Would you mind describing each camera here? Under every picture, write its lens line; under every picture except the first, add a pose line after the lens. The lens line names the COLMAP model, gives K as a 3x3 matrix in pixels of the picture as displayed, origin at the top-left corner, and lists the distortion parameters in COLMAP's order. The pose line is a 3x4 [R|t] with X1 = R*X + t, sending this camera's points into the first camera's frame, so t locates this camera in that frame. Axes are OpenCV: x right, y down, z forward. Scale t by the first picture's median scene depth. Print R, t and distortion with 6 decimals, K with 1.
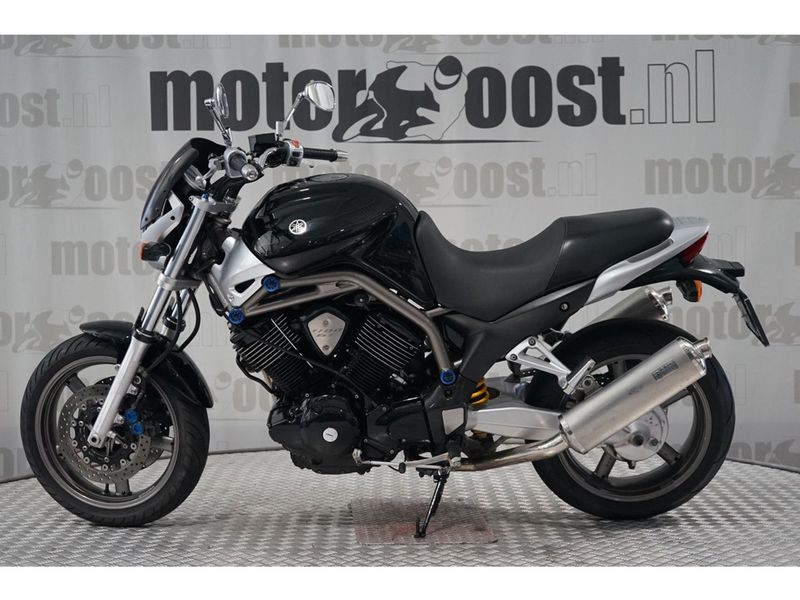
lens RADIAL K [[1405.1, 0, 403.1], [0, 1405.1, 300.5], [0, 0, 1]] dist [-0.043452, 0.000000]
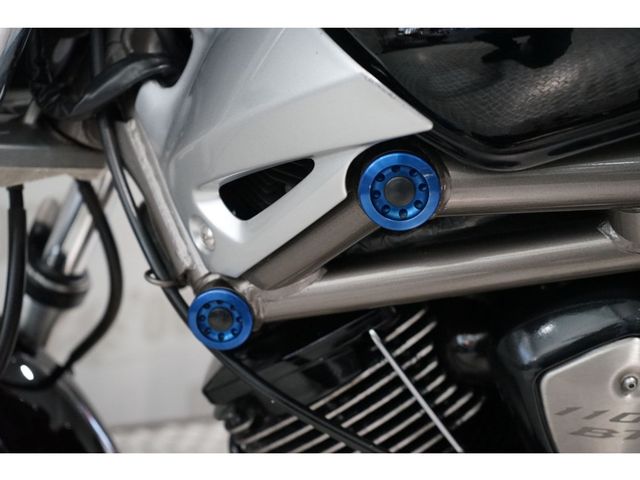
lens RADIAL K [[833.8, 0, 321.1], [0, 833.8, 239.3], [0, 0, 1]] dist [-0.002038, 0.000000]
pose [[0.992439, 0.075337, -0.096897, -0.090033], [-0.067502, 0.994365, 0.081748, -0.013317], [0.102510, -0.074589, 0.991932, 0.860345]]
